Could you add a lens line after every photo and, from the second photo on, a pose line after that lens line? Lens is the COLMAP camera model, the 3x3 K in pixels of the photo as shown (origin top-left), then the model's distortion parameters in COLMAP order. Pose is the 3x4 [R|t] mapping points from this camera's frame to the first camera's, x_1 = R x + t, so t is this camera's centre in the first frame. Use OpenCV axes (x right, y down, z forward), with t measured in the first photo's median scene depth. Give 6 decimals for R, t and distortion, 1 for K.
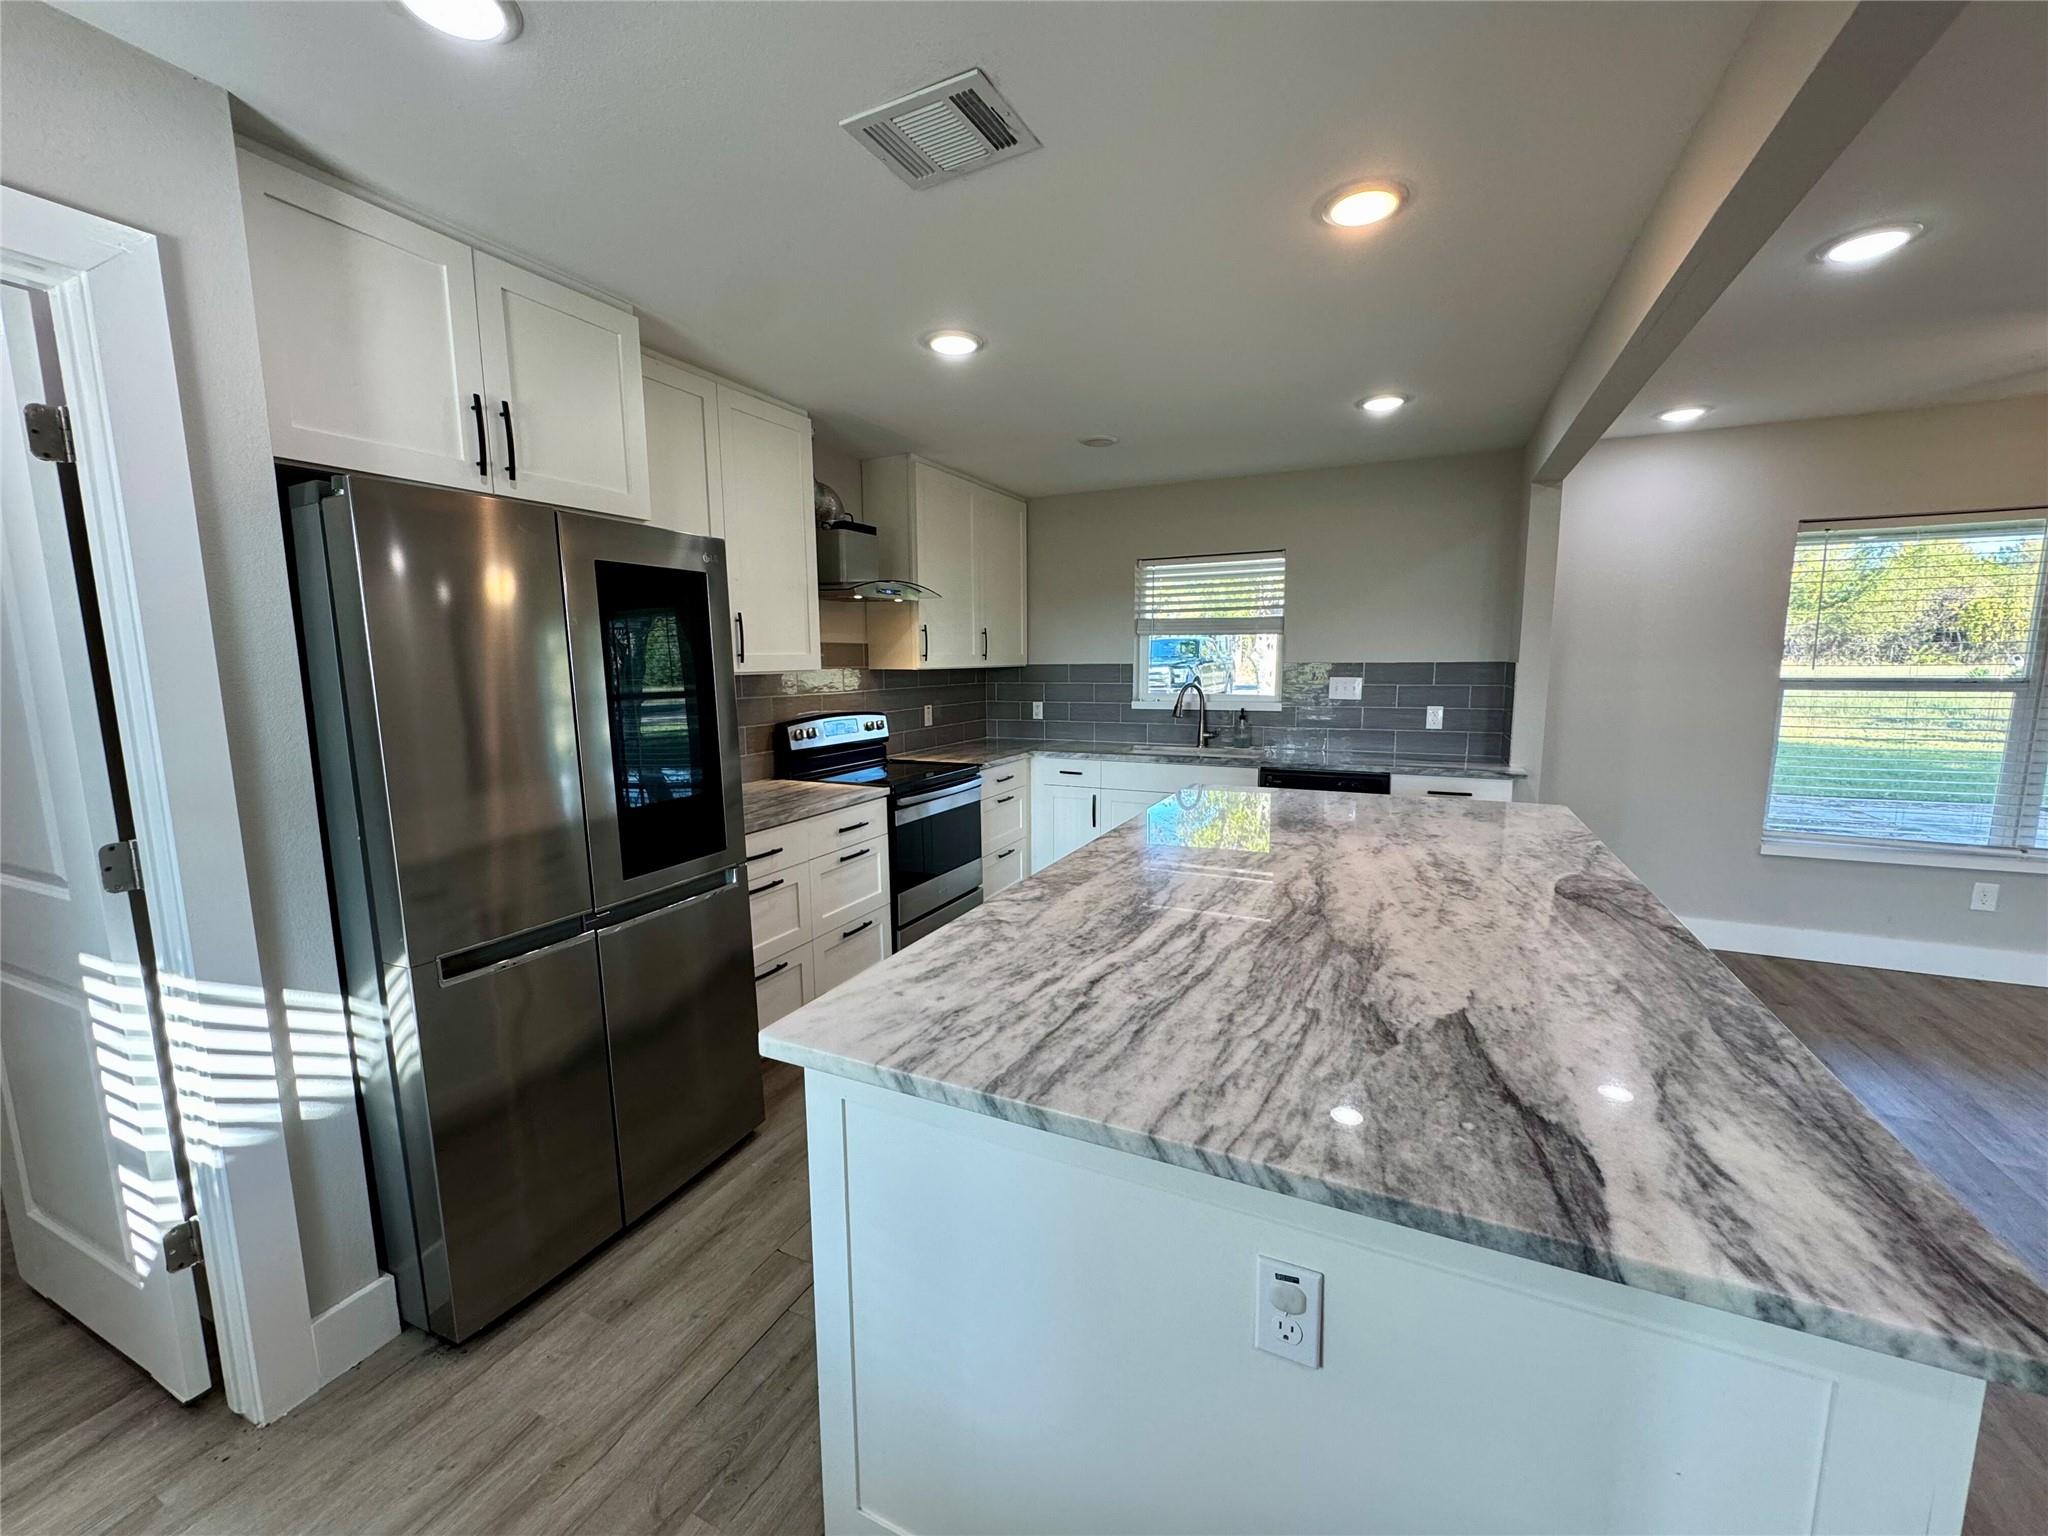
lens RADIAL K [[812.6, 0, 1005.6], [0, 812.6, 769.8], [0, 0, 1]] dist [-0.003747, 0.000523]
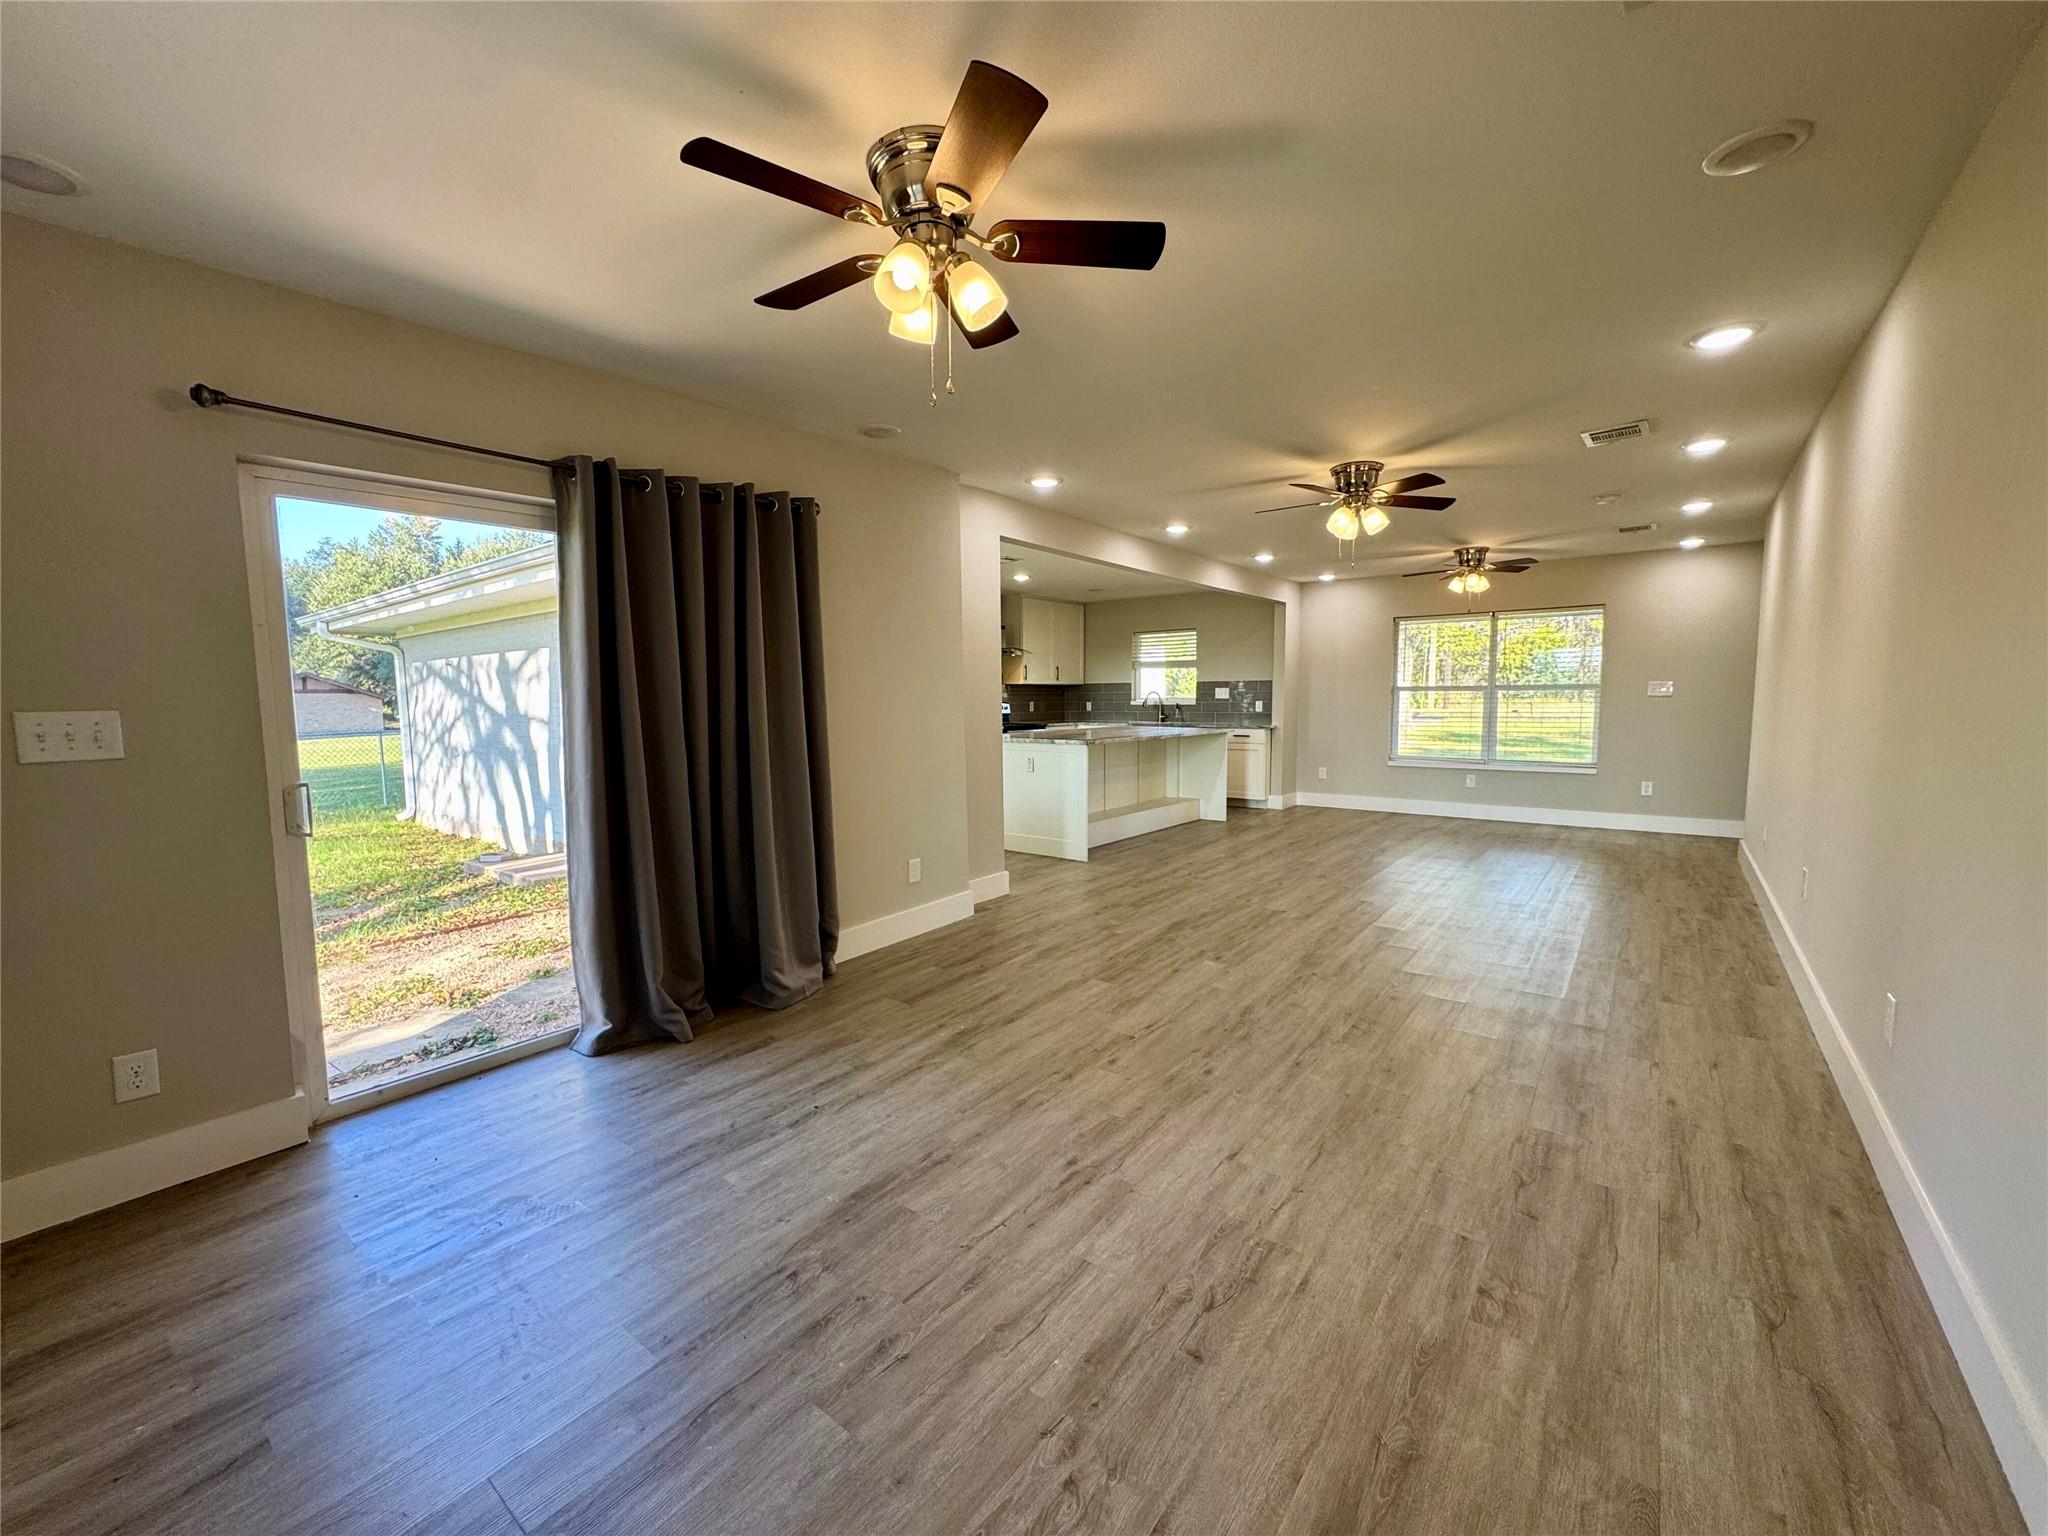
lens RADIAL K [[812.6, 0, 1012.4], [0, 812.6, 775.4], [0, 0, 1]] dist [-0.003747, 0.000523]
pose [[0.976171, 0.022817, -0.215800, 0.352232], [-0.030558, 0.999001, -0.032606, 0.203655], [0.214841, 0.038424, 0.975893, -1.208052]]
